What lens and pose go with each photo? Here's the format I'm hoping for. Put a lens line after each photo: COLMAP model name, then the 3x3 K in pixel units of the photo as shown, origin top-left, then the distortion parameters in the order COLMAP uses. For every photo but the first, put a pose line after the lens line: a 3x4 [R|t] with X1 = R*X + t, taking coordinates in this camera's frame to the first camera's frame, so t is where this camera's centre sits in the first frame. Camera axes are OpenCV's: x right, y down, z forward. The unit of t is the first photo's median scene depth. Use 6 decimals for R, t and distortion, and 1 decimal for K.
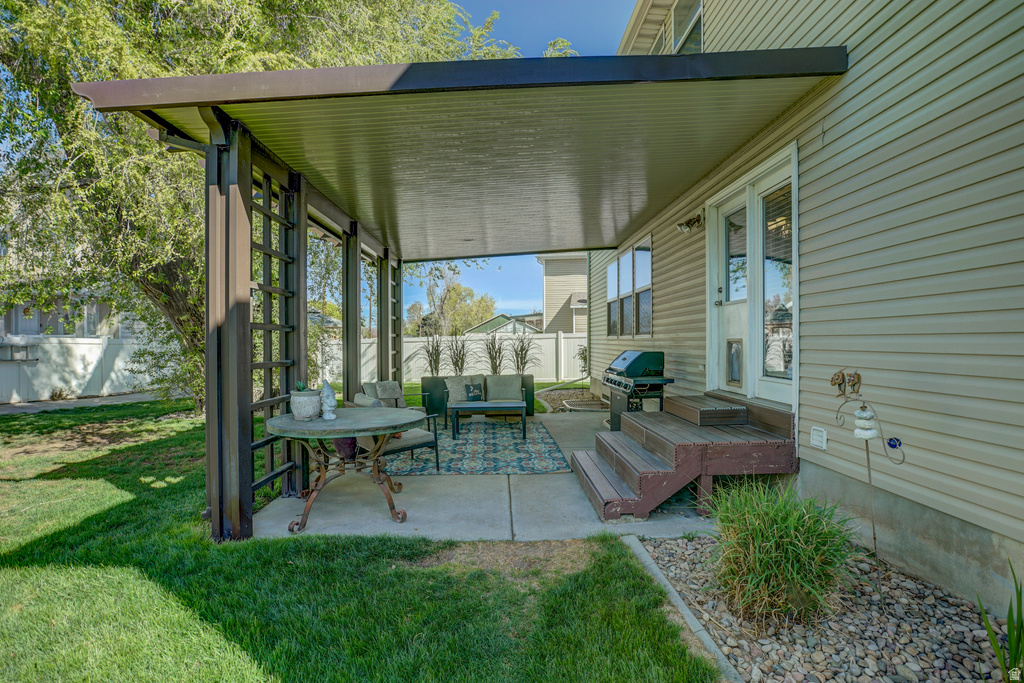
lens RADIAL K [[454.8, 0, 512.0], [0, 454.8, 341.5], [0, 0, 1]] dist [-0.028207, -0.000058]
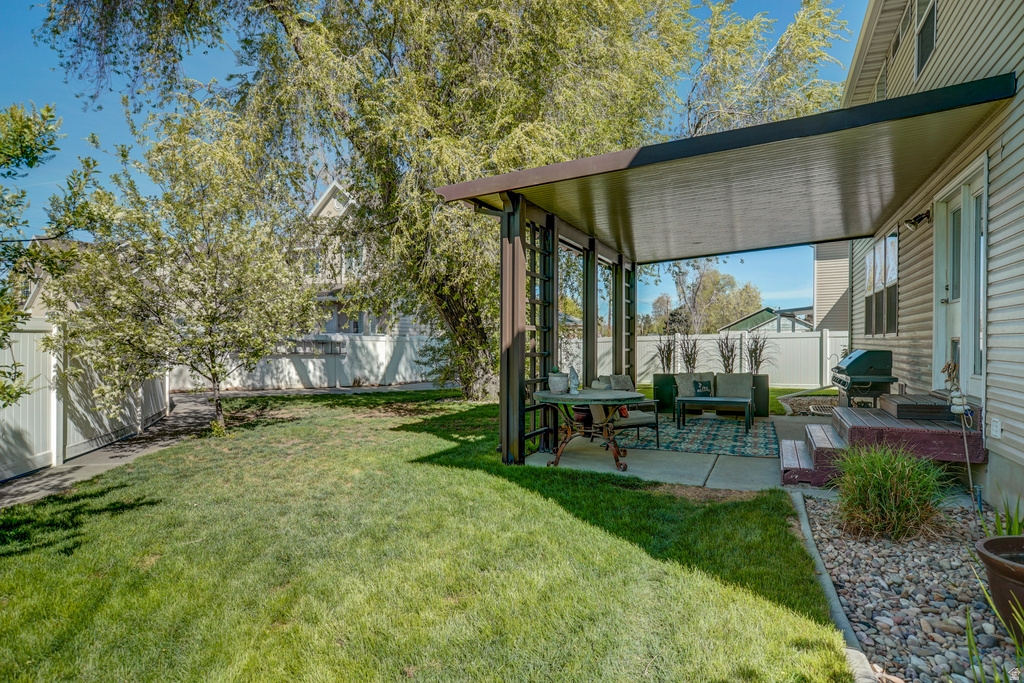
lens RADIAL K [[612.3, 0, 512.0], [0, 612.3, 341.5], [0, 0, 1]] dist [-0.000094, 0.000898]
pose [[0.892775, 0.006703, -0.450453, 0.189779], [-0.006991, 0.999975, 0.001026, 0.006634], [0.450449, 0.002233, 0.892799, -0.533269]]
